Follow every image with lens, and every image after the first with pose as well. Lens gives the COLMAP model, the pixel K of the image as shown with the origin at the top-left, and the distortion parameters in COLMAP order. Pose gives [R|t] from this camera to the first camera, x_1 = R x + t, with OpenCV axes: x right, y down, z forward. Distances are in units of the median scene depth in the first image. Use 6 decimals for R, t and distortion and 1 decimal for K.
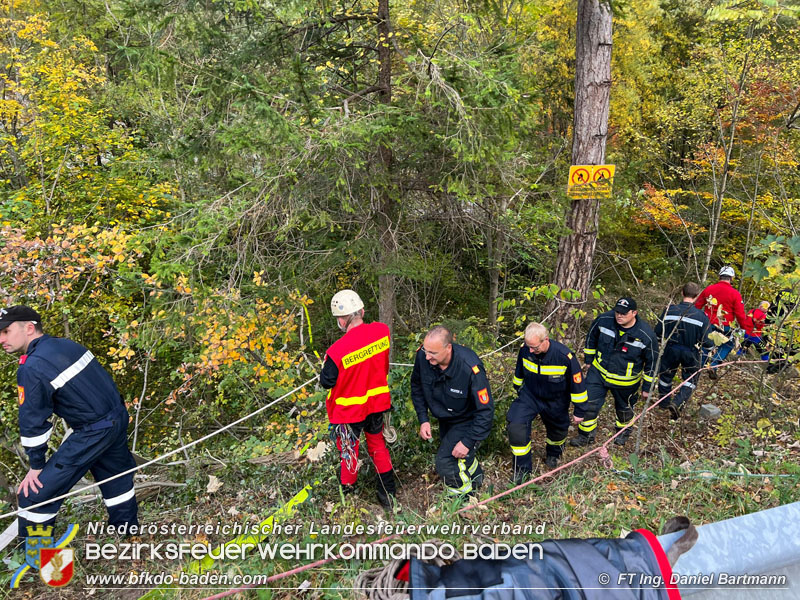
lens RADIAL K [[601.4, 0, 393.2], [0, 601.4, 298.6], [0, 0, 1]] dist [0.049475, -0.050155]
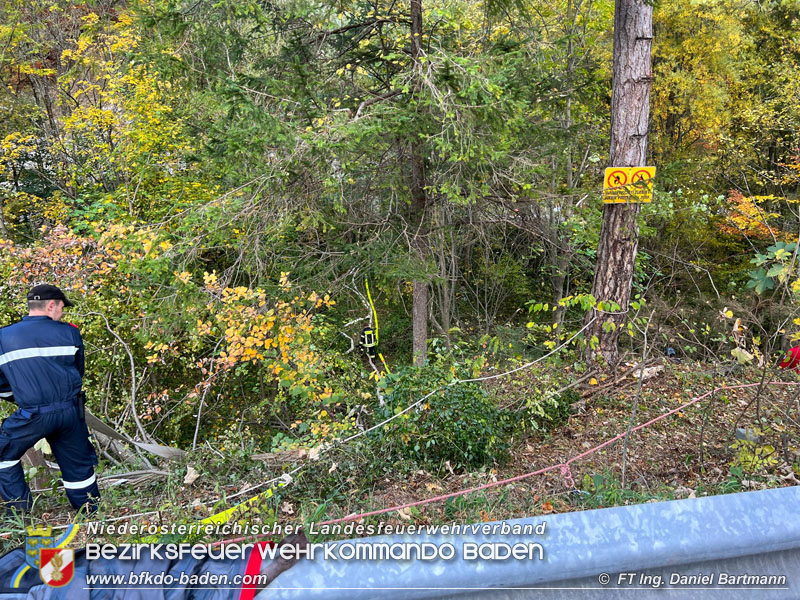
lens RADIAL K [[601.4, 0, 398.6], [0, 601.4, 301.3], [0, 0, 1]] dist [0.049475, -0.050155]
pose [[0.989493, 0.030030, -0.141425, 0.111245], [-0.030774, 0.999522, -0.003078, 0.001986], [0.141265, 0.007398, 0.989944, 0.017951]]
